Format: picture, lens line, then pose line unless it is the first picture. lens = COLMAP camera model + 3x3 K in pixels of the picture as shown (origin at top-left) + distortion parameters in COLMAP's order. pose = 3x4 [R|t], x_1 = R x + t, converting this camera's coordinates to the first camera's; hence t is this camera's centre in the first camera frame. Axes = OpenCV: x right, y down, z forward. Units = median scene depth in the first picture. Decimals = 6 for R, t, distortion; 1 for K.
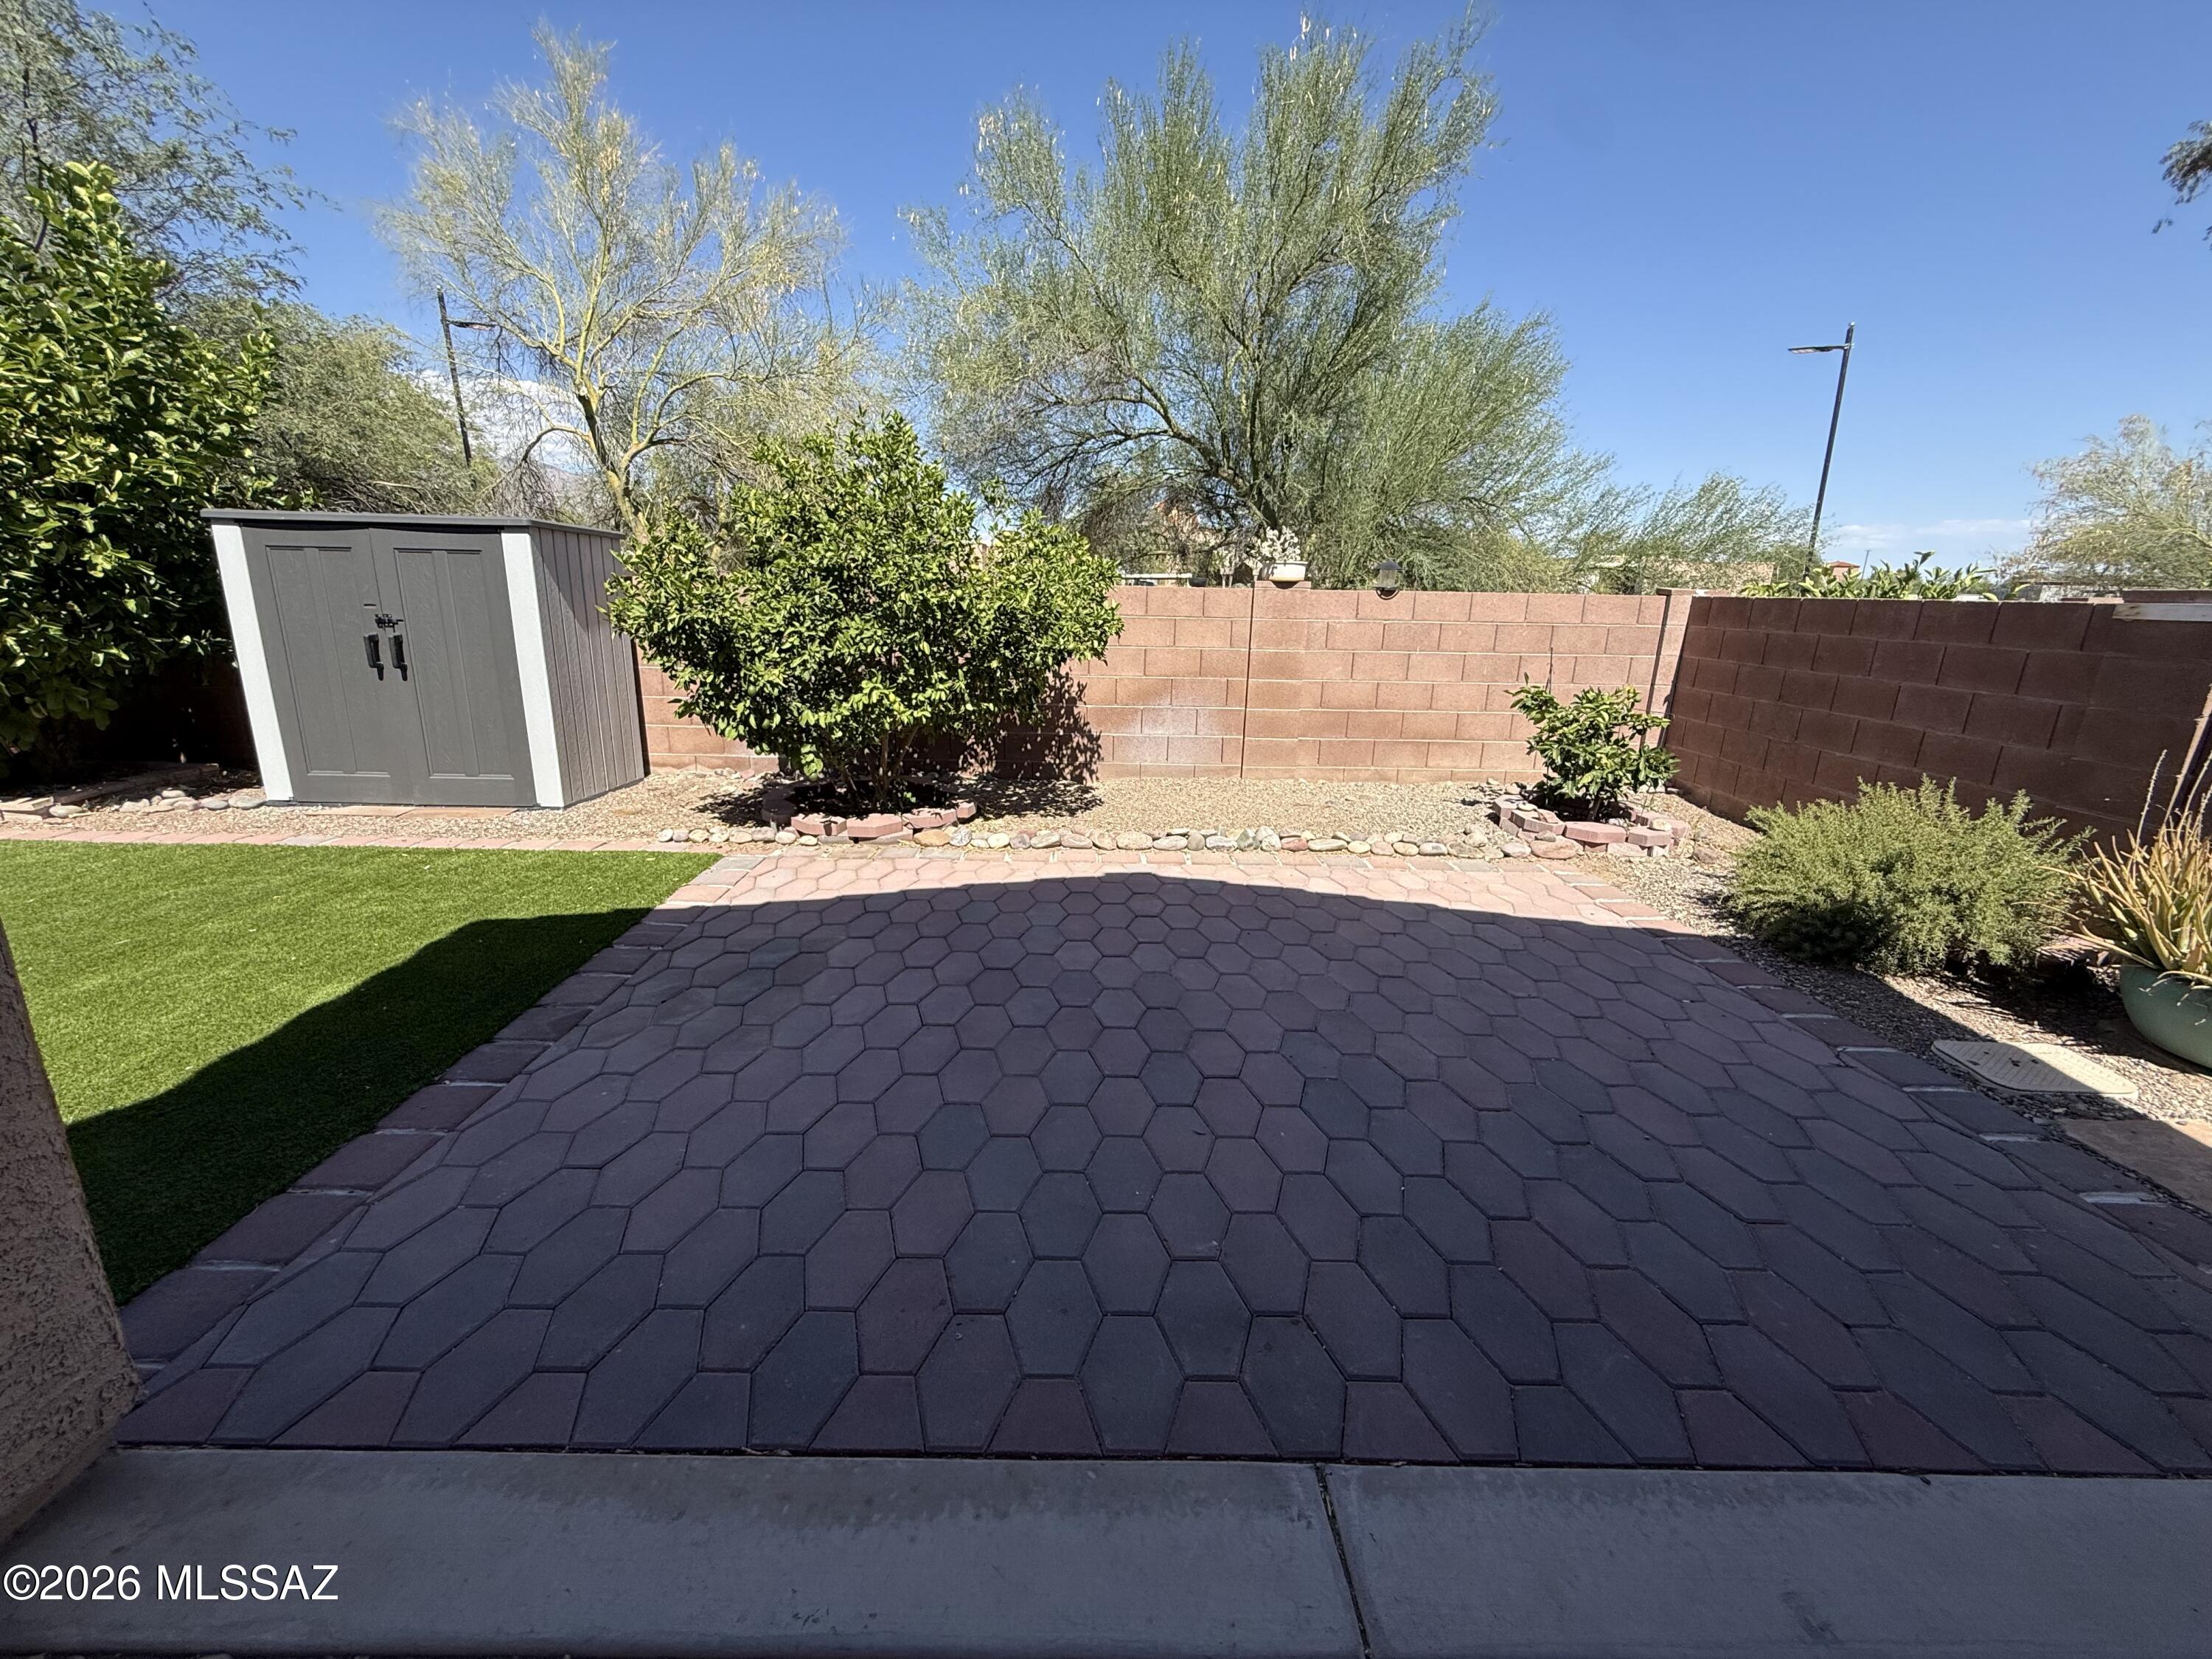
lens RADIAL K [[878.0, 0, 1101.4], [0, 878.0, 833.8], [0, 0, 1]] dist [-0.001048, 0.000464]
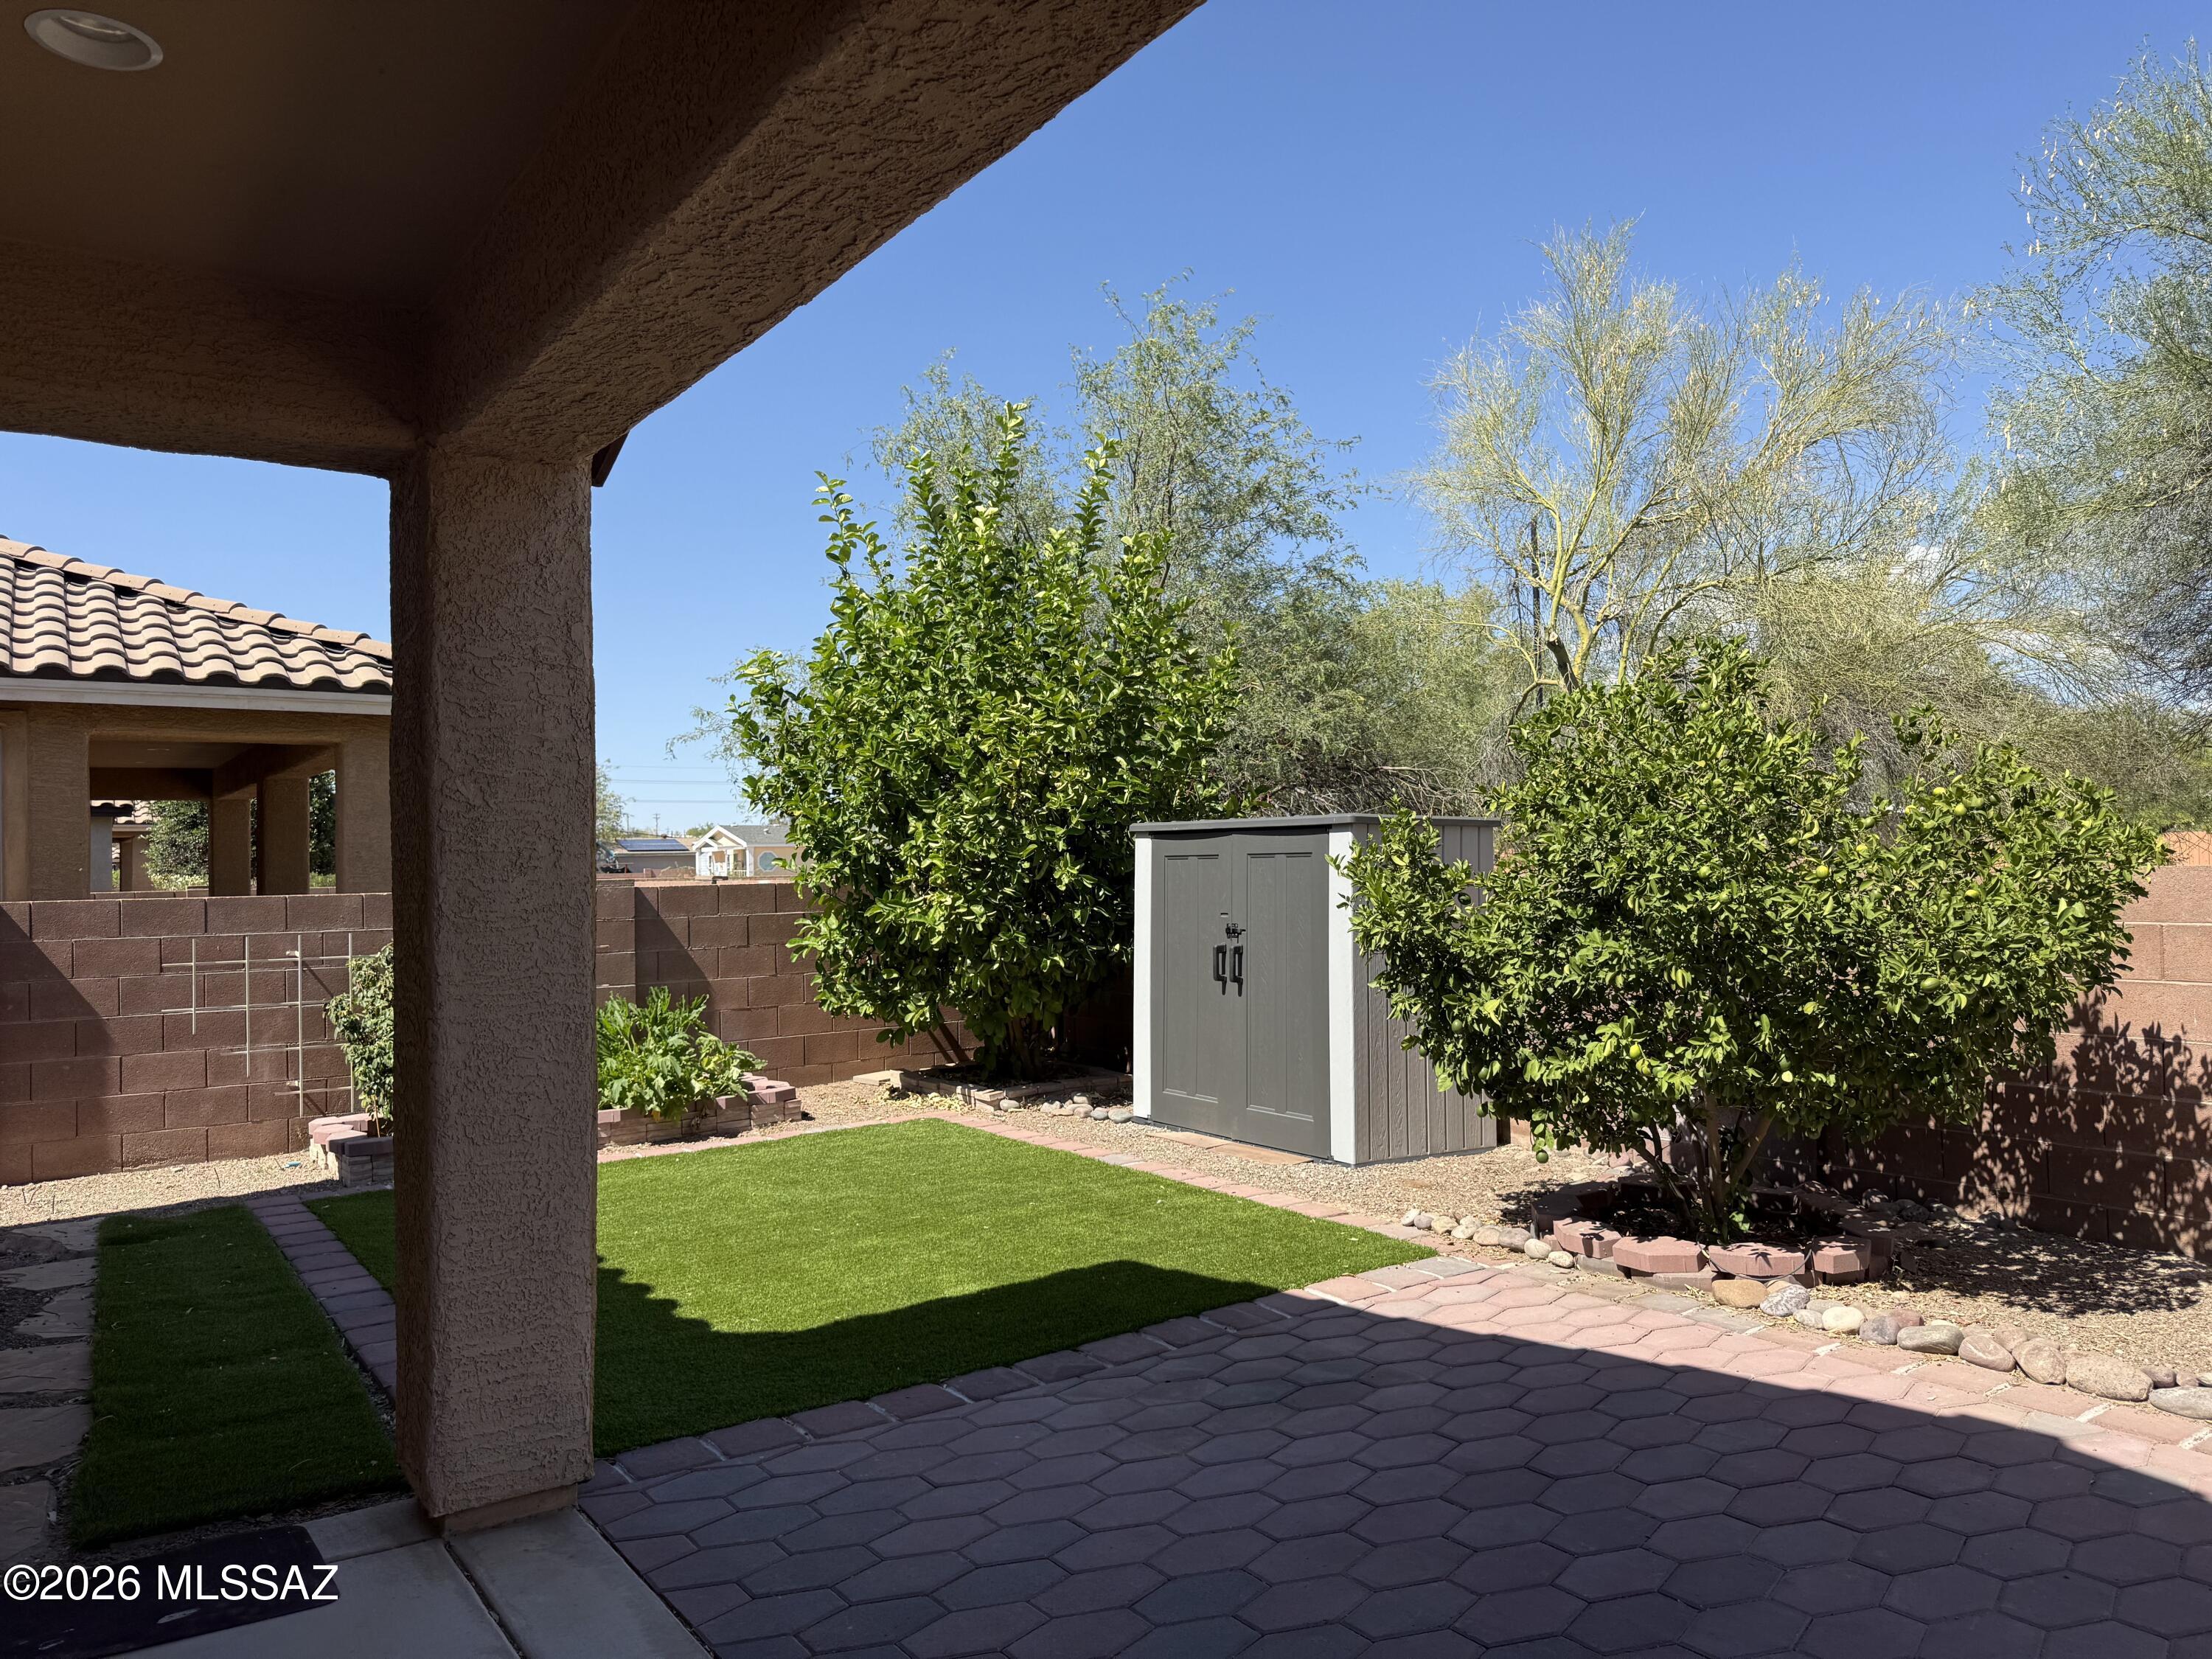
lens RADIAL K [[1527.4, 0, 1106.0], [0, 1527.4, 829.5], [0, 0, 1]] dist [0.096818, -0.132051]
pose [[0.571430, -0.050216, -0.819113, 0.435432], [-0.191017, 0.962572, -0.192268, -0.013649], [0.798110, 0.266332, 0.540451, 0.008331]]
